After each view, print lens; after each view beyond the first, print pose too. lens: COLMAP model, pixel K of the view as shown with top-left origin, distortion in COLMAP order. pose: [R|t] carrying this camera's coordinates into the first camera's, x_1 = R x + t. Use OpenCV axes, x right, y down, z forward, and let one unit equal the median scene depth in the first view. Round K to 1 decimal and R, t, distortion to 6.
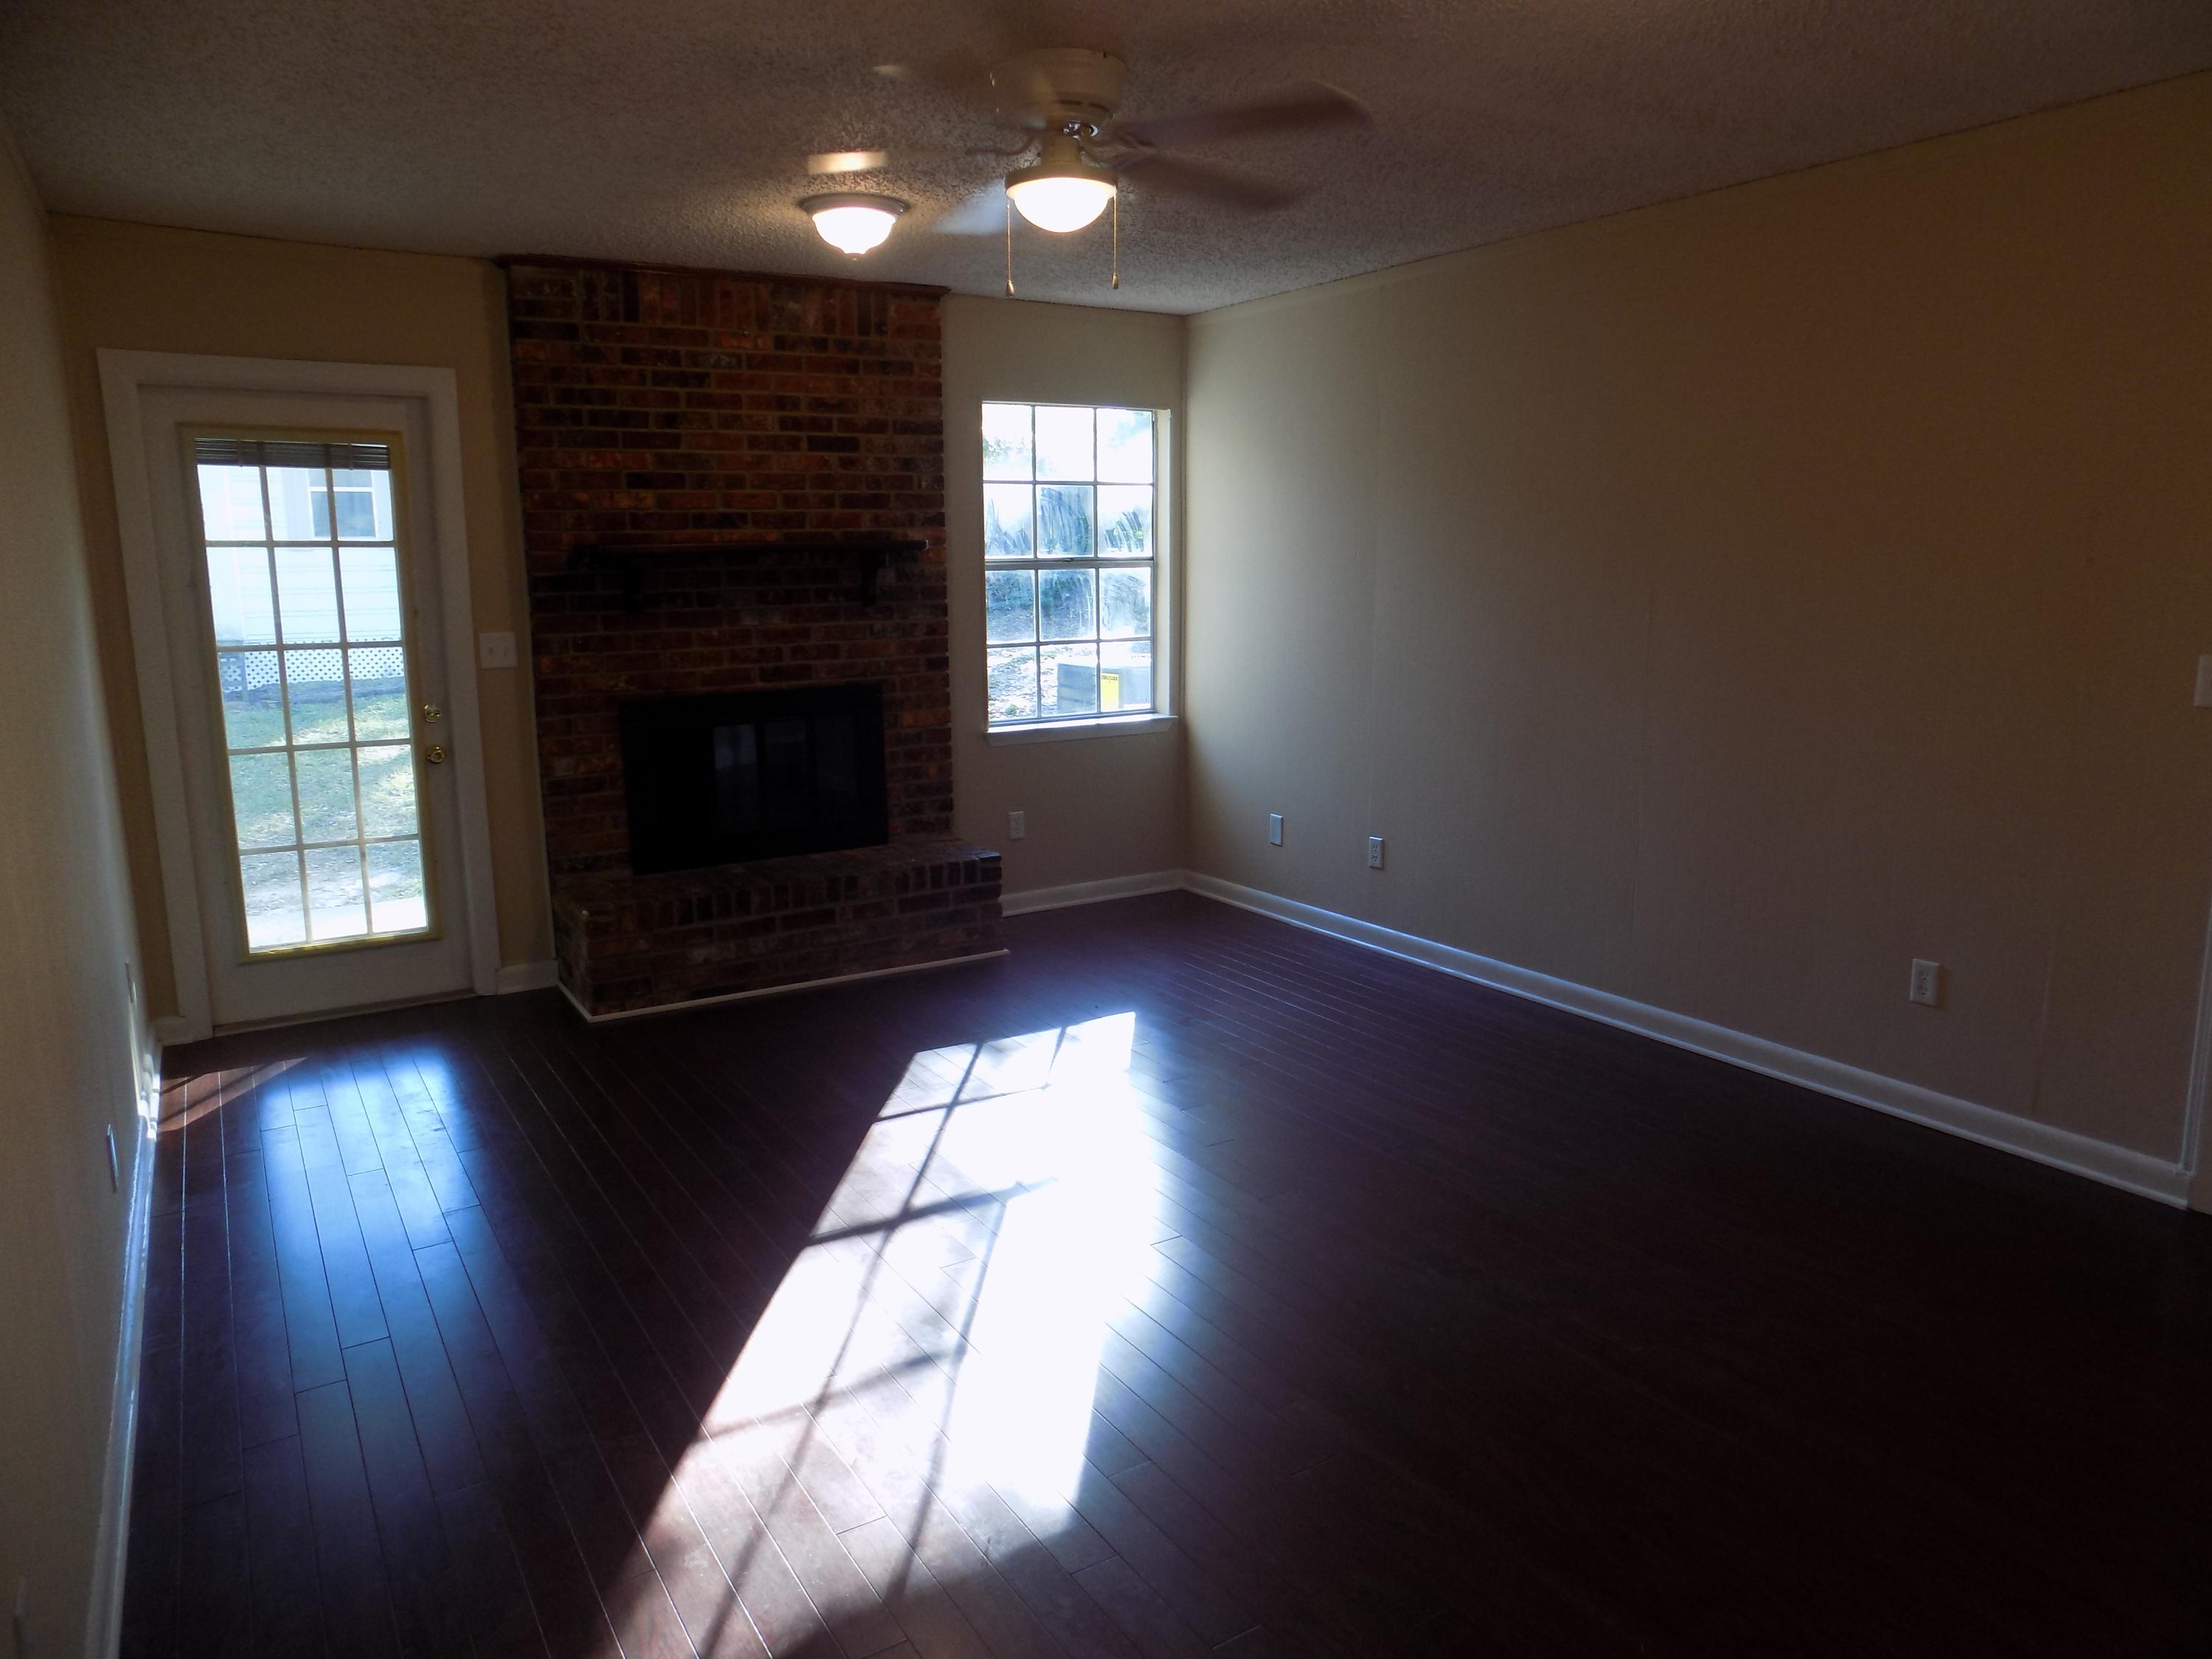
lens RADIAL K [[1488.3, 0, 1105.1], [0, 1488.3, 825.6], [0, 0, 1]] dist [-0.074065, 0.075982]
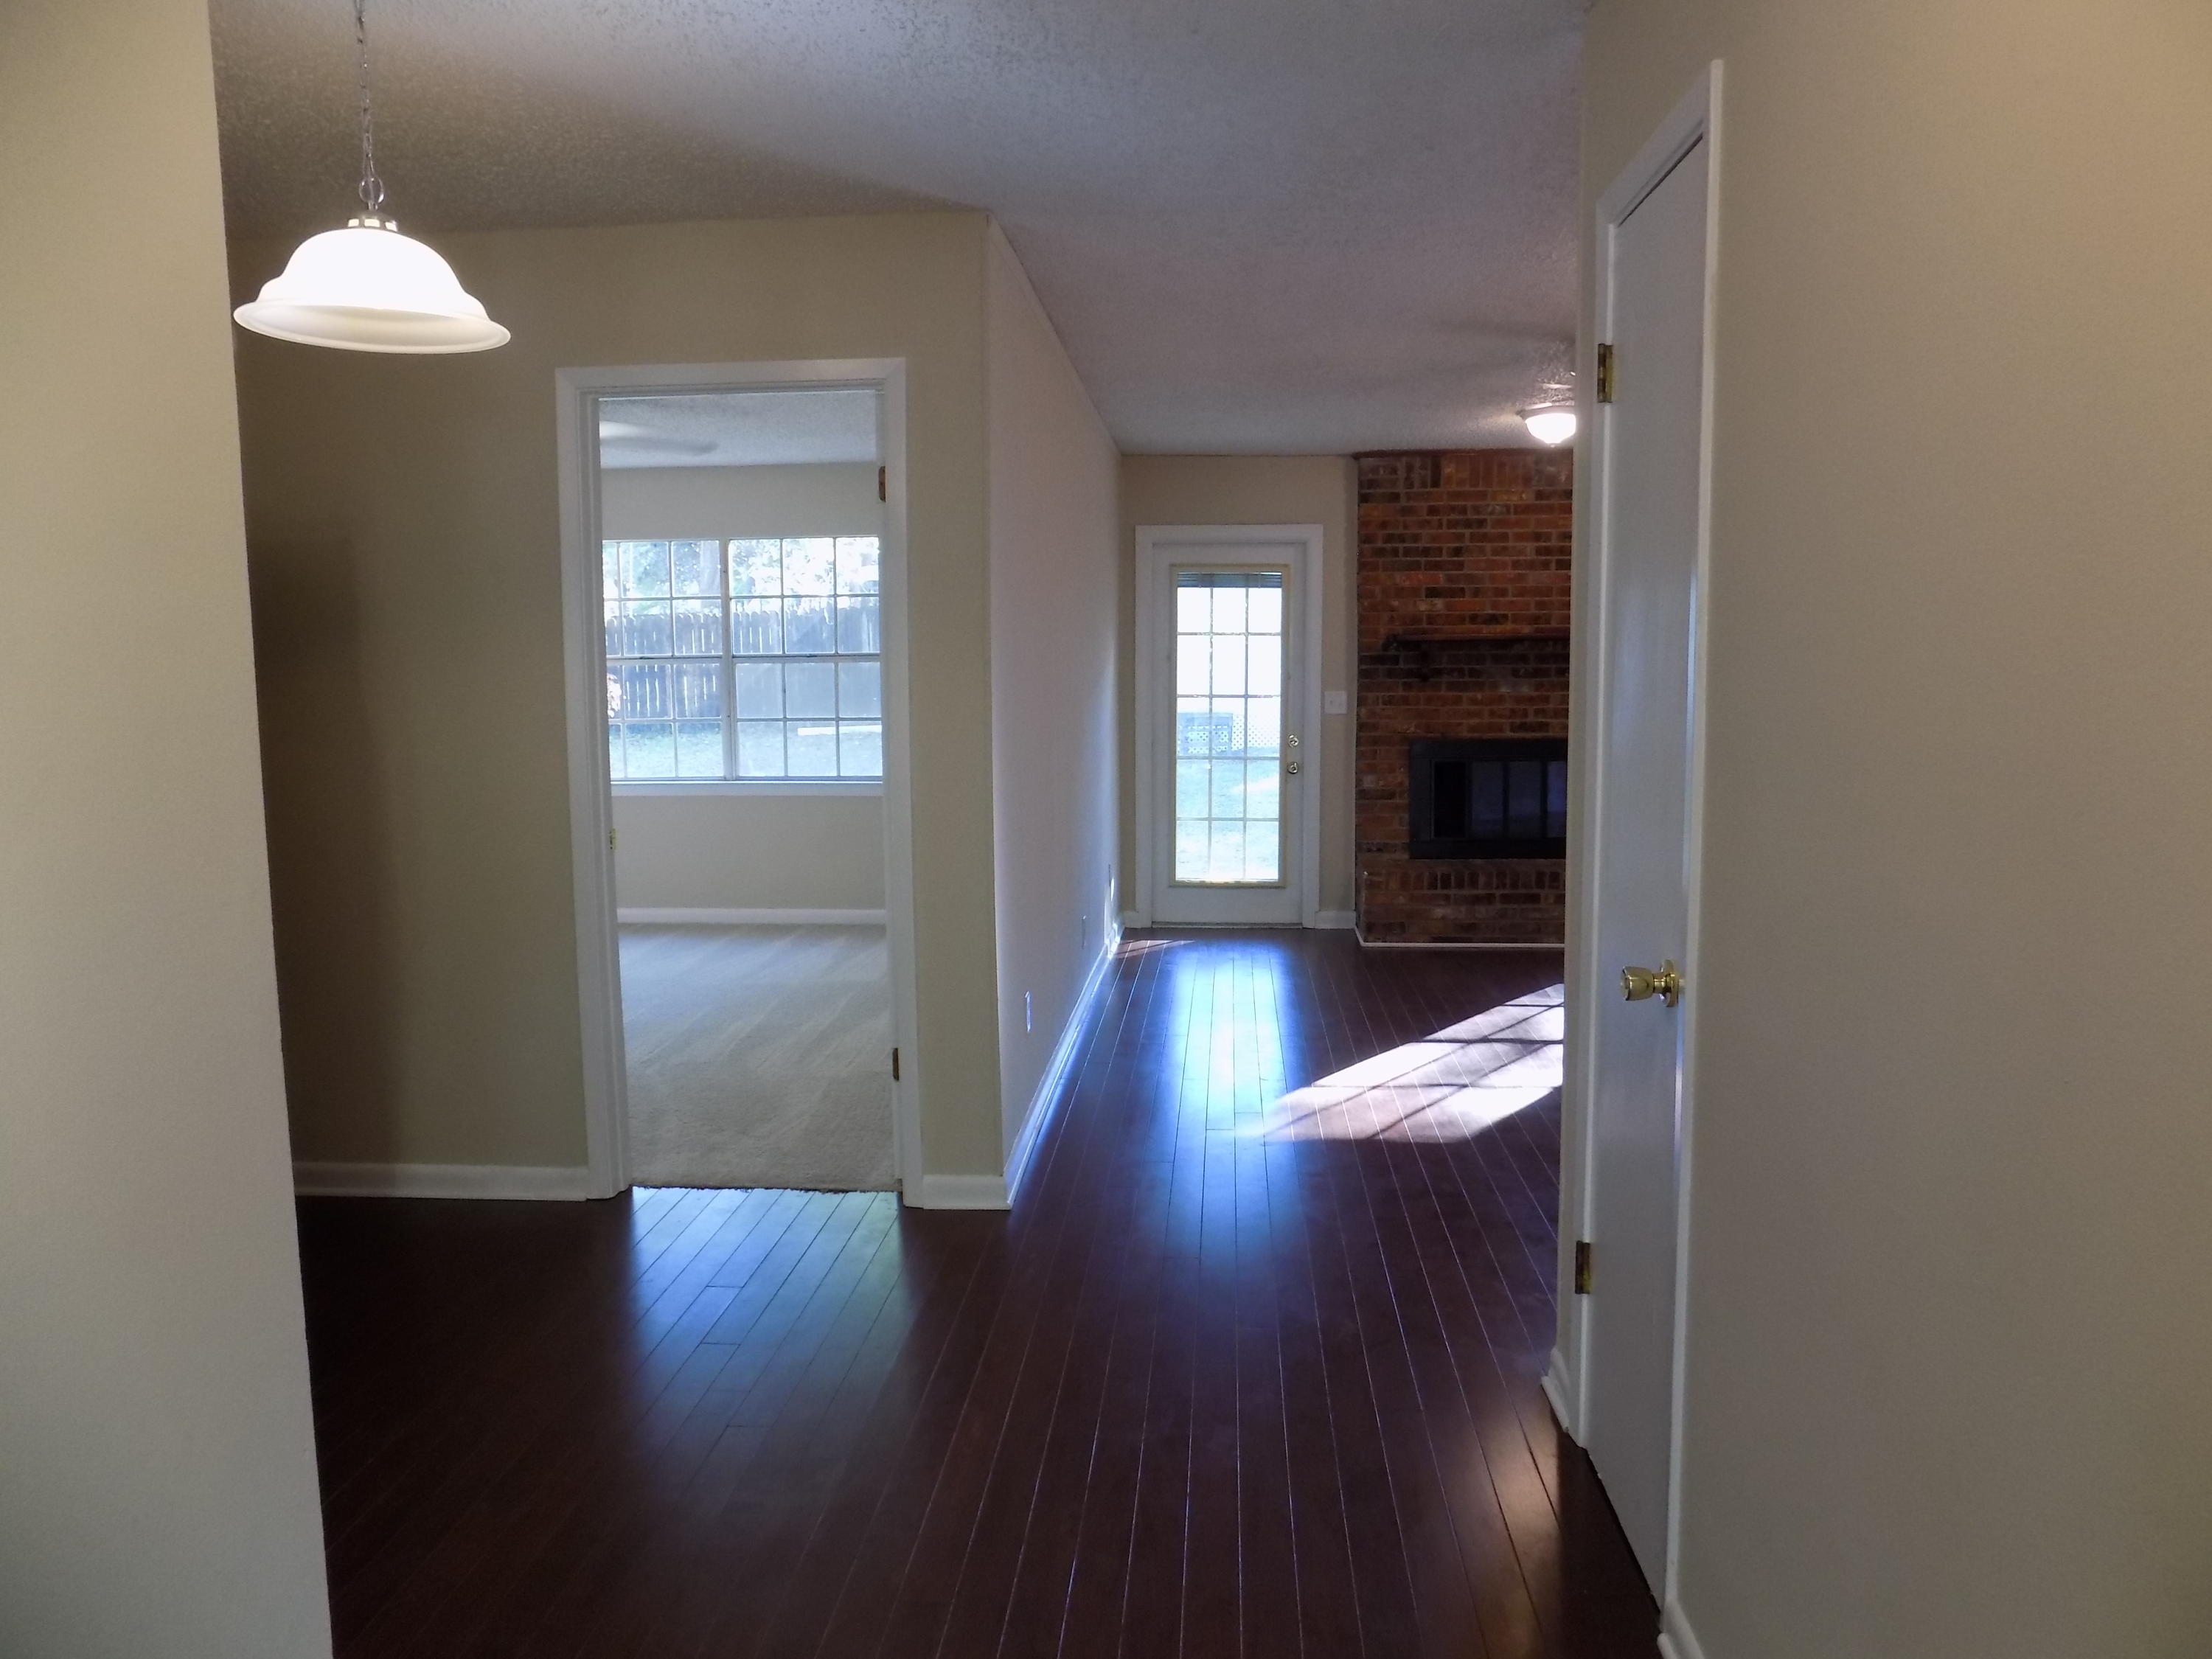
lens RADIAL K [[1488.3, 0, 1109.3], [0, 1488.3, 829.7], [0, 0, 1]] dist [-0.074065, 0.075982]
pose [[0.808336, 0.069887, -0.584558, 0.310518], [-0.108138, 0.993661, -0.030737, 0.085612], [0.578704, 0.088059, 0.810769, -0.381733]]
